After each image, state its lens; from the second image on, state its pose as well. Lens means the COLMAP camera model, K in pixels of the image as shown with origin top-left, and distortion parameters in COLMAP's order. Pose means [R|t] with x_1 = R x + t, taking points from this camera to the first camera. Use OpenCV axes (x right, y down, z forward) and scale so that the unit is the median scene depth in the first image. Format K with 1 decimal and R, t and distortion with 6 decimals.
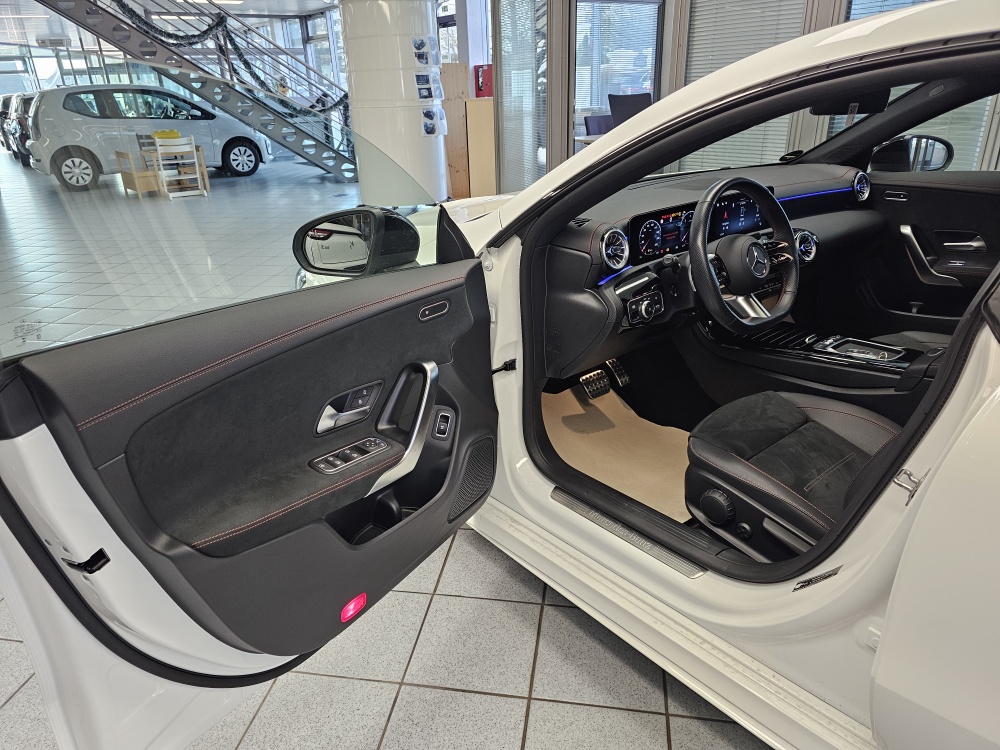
lens RADIAL K [[675.0, 0, 503.9], [0, 675.0, 371.7], [0, 0, 1]] dist [0.050596, -0.047594]
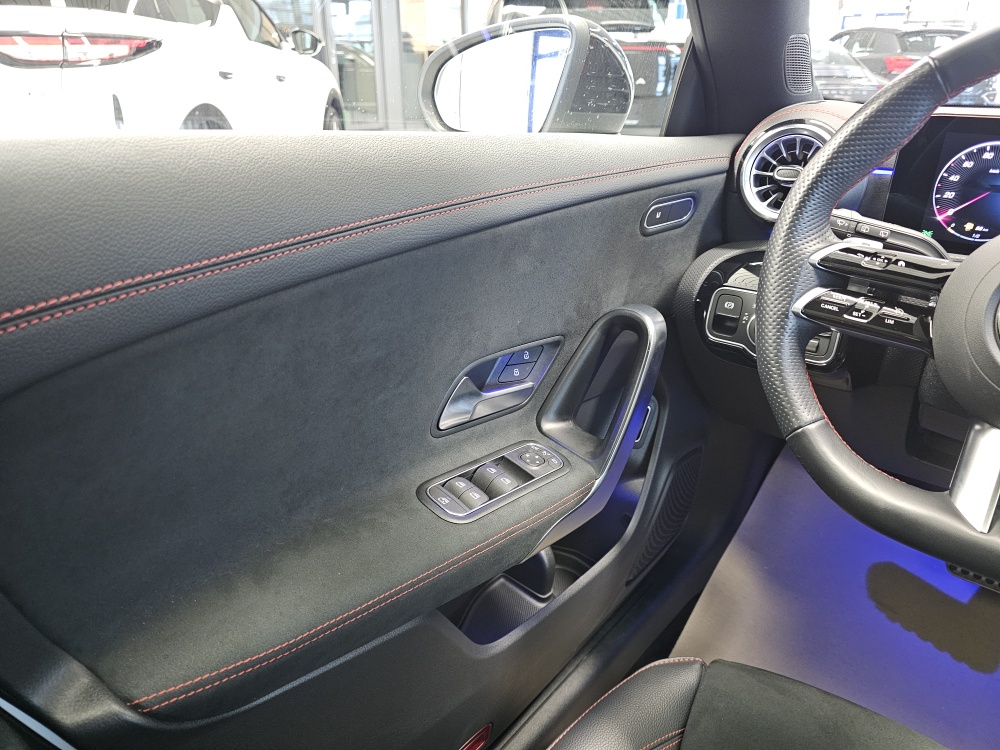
lens RADIAL K [[683.5, 0, 501.1], [0, 683.5, 371.1], [0, 0, 1]] dist [0.056512, -0.063363]
pose [[0.185524, 0.441863, -0.877689, 0.118694], [-0.396574, 0.850892, 0.344545, -0.031944], [0.899061, 0.284147, 0.333092, 0.152681]]
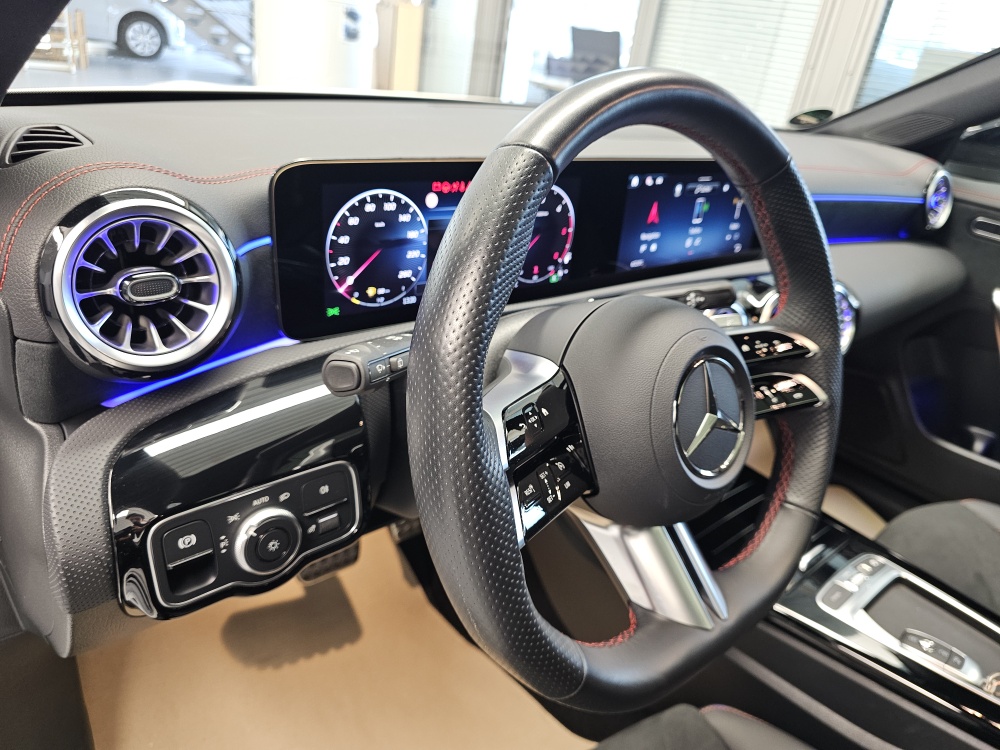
lens RADIAL K [[683.5, 0, 501.1], [0, 683.5, 371.1], [0, 0, 1]] dist [0.056512, -0.063363]
pose [[0.985178, 0.150039, 0.083145, 0.056561], [-0.154754, 0.986505, 0.053470, -0.038256], [-0.074000, -0.065545, 0.995102, 0.157189]]
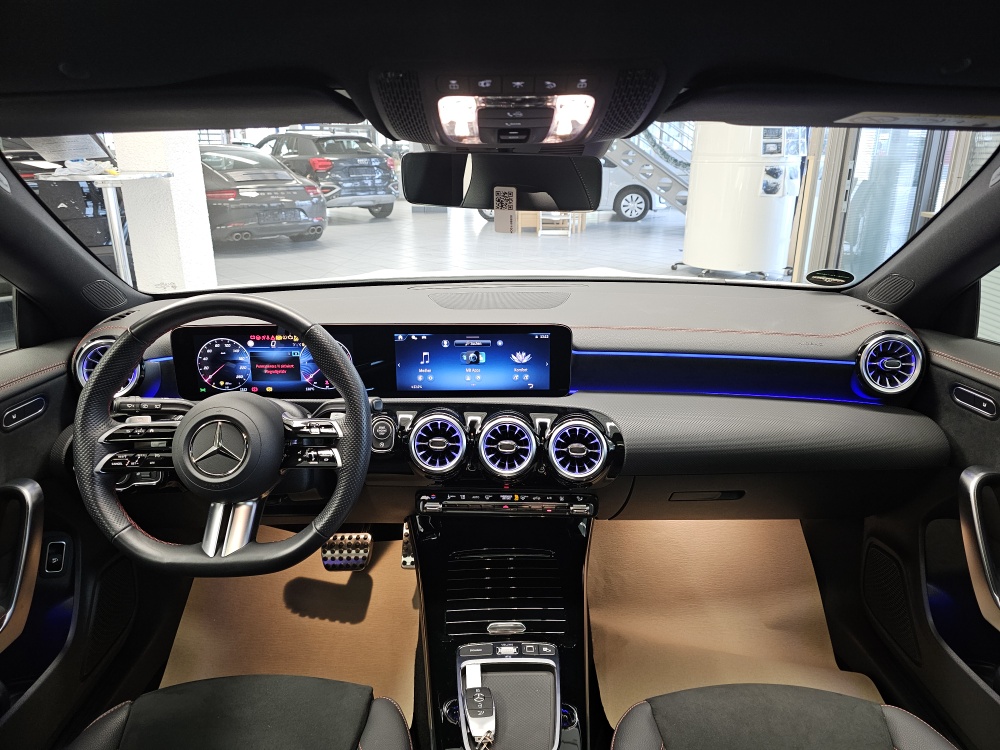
lens RADIAL K [[675.0, 0, 503.9], [0, 675.0, 371.7], [0, 0, 1]] dist [0.050596, -0.047594]
pose [[0.781805, 0.230488, -0.579359, 0.179244], [-0.268326, 0.963098, 0.021065, -0.062007], [0.562835, 0.138988, 0.814800, 0.141193]]
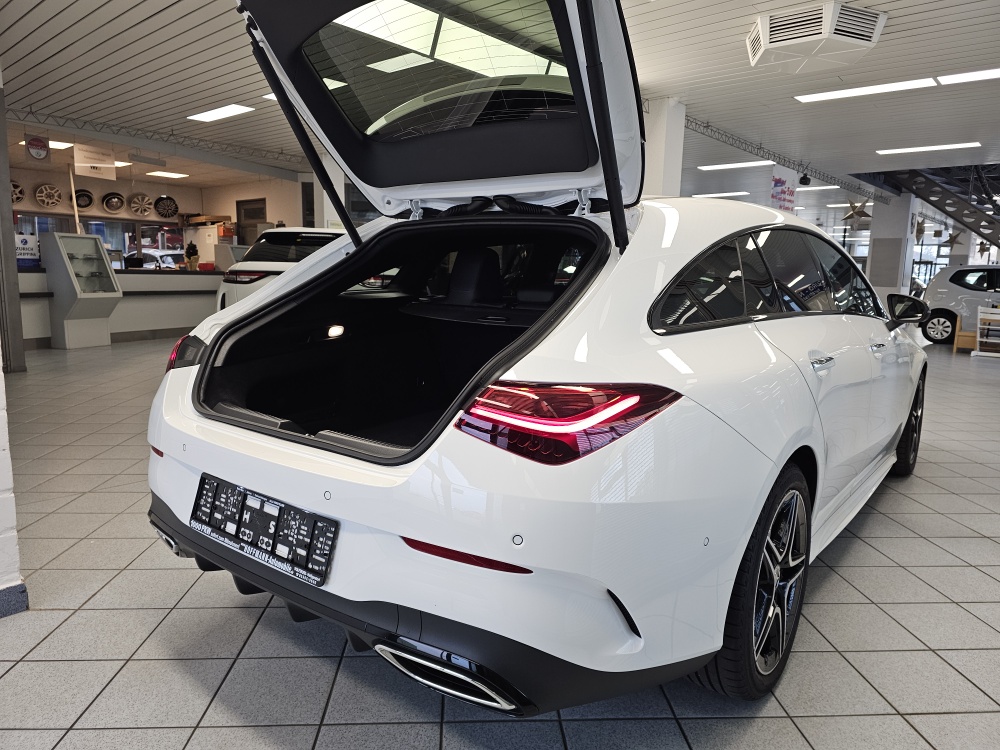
lens RADIAL K [[675.0, 0, 503.9], [0, 675.0, 371.7], [0, 0, 1]] dist [0.050596, -0.047594]
pose [[0.217196, 0.179798, -0.959426, 0.565985], [-0.408759, 0.909314, 0.077872, 0.009087], [0.886421, 0.375261, 0.270993, -0.016096]]
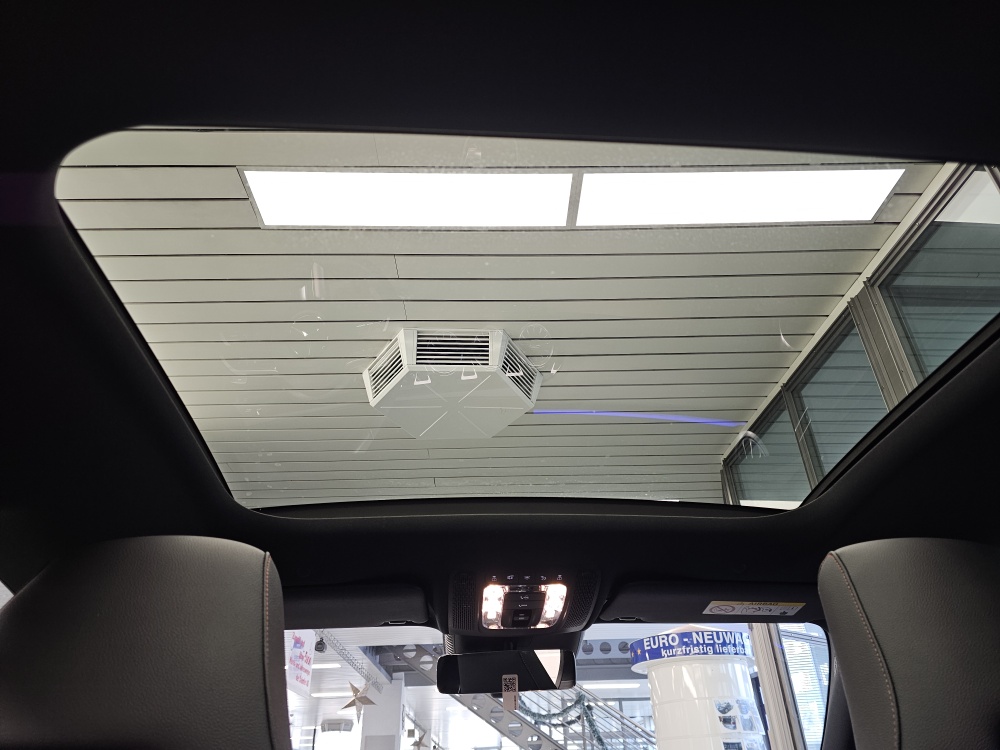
lens RADIAL K [[675.0, 0, 503.9], [0, 675.0, 371.7], [0, 0, 1]] dist [0.050596, -0.047594]
pose [[0.818014, -0.292732, -0.495138, 0.207944], [-0.225172, 0.629141, -0.743962, -0.015015], [0.529293, 0.720062, 0.448731, 0.102716]]
